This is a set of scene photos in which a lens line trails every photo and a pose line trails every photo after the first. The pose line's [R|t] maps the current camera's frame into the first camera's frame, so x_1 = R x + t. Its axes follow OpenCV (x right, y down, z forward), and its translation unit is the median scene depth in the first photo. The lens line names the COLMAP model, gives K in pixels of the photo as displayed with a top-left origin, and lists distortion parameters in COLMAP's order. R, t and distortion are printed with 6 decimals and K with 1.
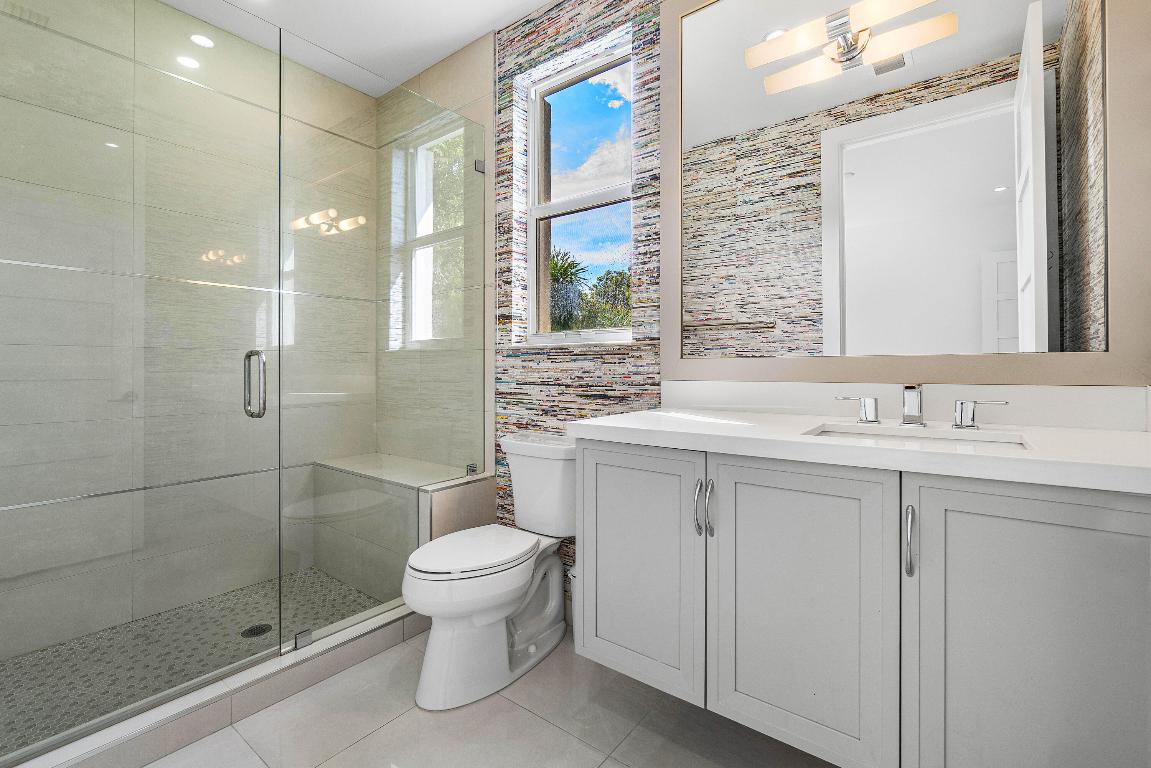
lens RADIAL K [[507.4, 0, 577.0], [0, 507.4, 366.0], [0, 0, 1]] dist [-0.003063, 0.000695]
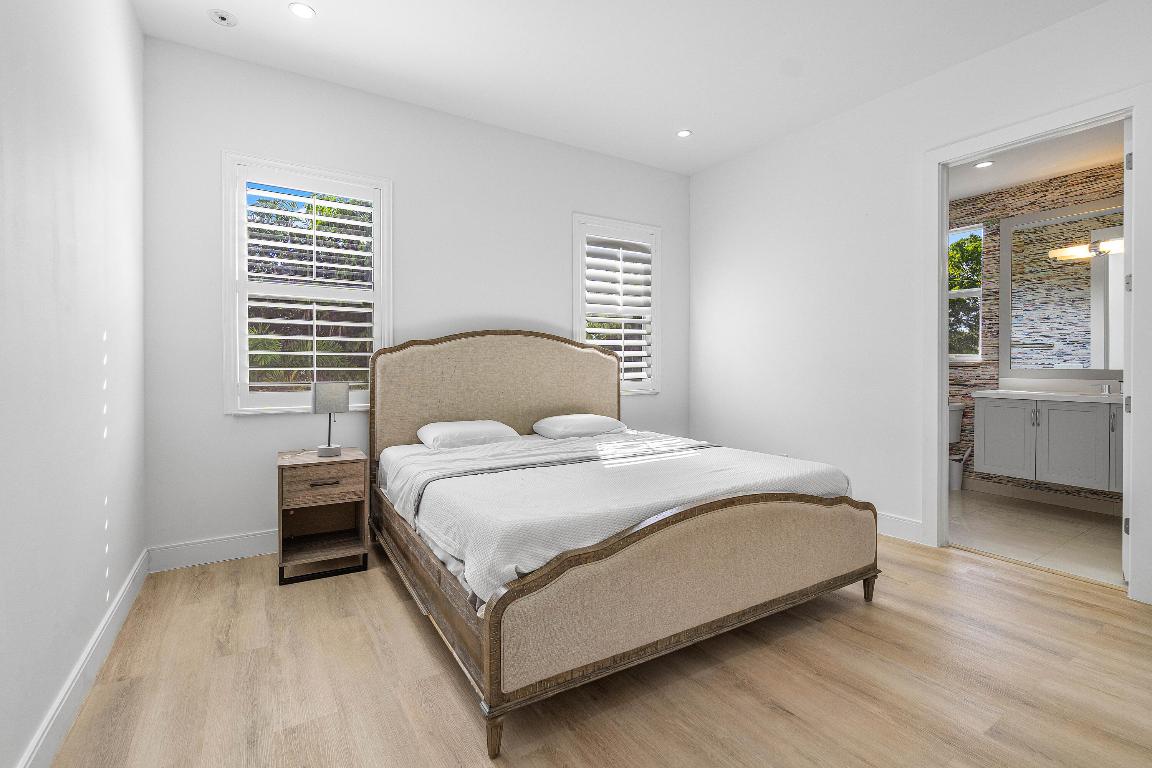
lens RADIAL K [[507.9, 0, 577.5], [0, 507.9, 365.9], [0, 0, 1]] dist [-0.003063, 0.000695]
pose [[0.937341, 0.007157, -0.348339, -0.805350], [-0.005365, 0.999967, 0.006108, -0.029421], [0.348372, -0.003856, 0.937349, -1.794111]]
